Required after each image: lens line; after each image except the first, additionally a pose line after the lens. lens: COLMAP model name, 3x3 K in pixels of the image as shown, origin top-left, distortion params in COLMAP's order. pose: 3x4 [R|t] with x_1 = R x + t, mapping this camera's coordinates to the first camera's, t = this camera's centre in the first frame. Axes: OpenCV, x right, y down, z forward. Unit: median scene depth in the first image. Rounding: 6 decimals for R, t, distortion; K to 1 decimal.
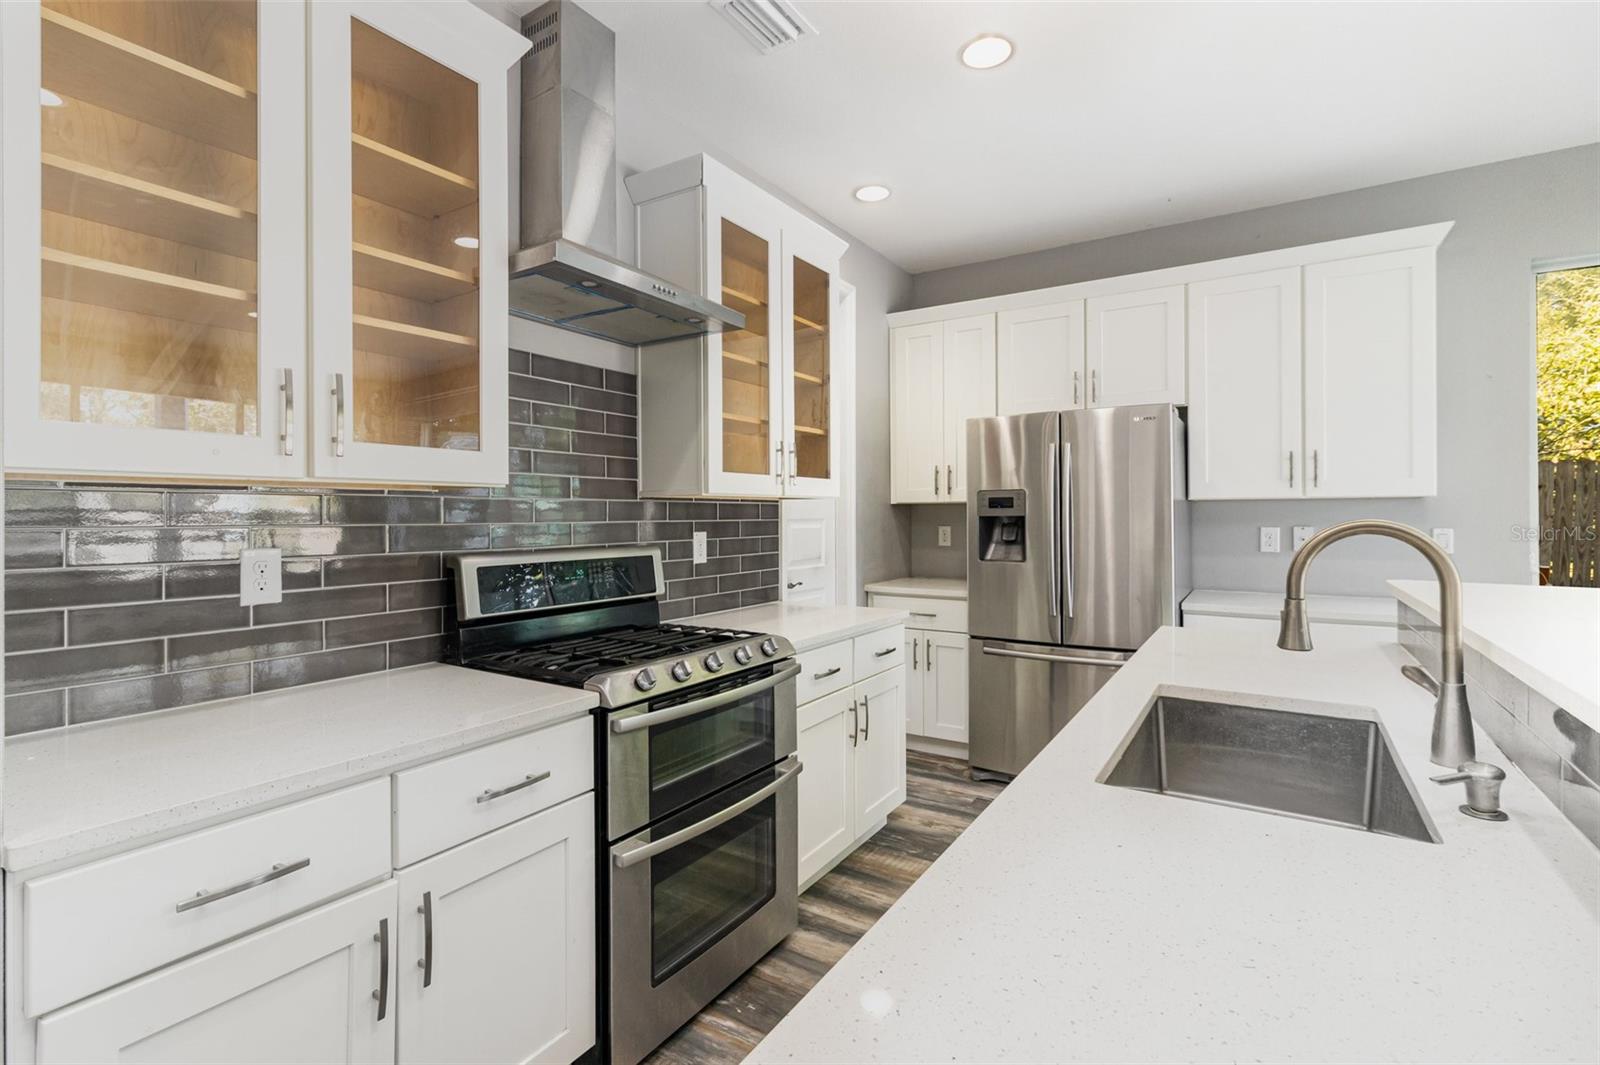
lens RADIAL K [[738.6, 0, 793.8], [0, 738.6, 515.9], [0, 0, 1]] dist [0.003724, -0.001451]
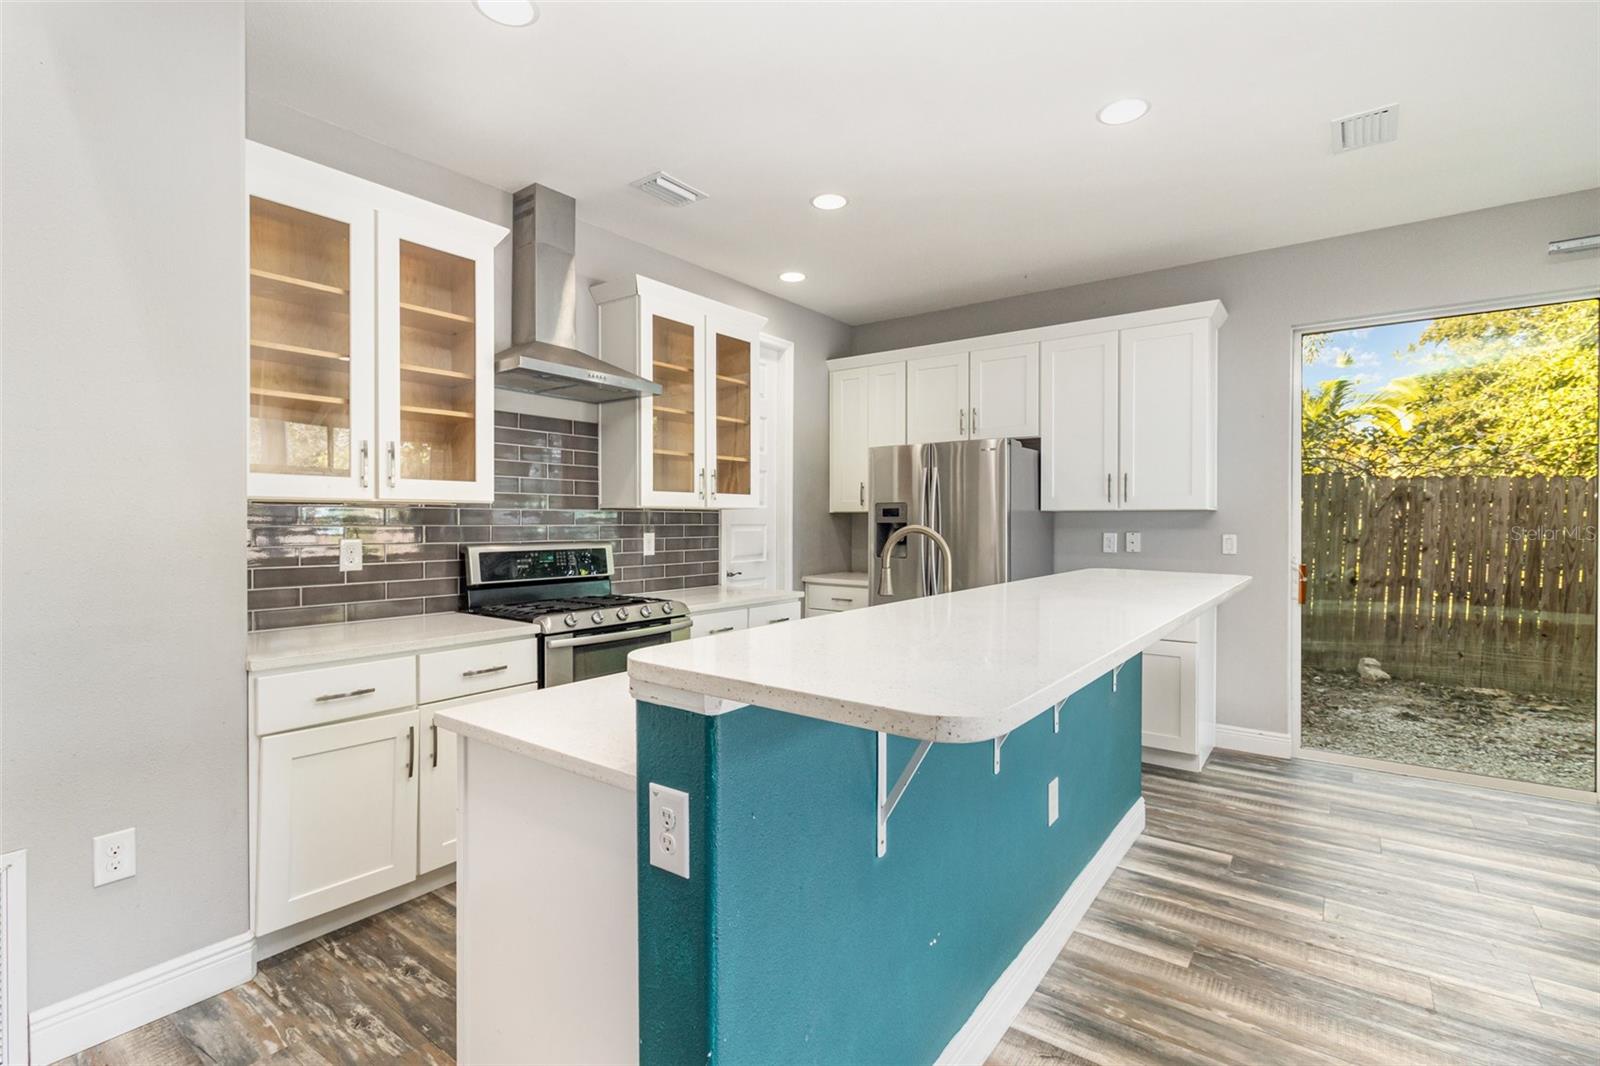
lens RADIAL K [[738.6, 0, 800.9], [0, 738.6, 528.4], [0, 0, 1]] dist [0.003724, -0.001451]
pose [[0.997331, 0.006263, -0.072747, 0.298003], [-0.005594, 0.999940, 0.009399, -0.001546], [0.072802, -0.008967, 0.997306, -0.424295]]
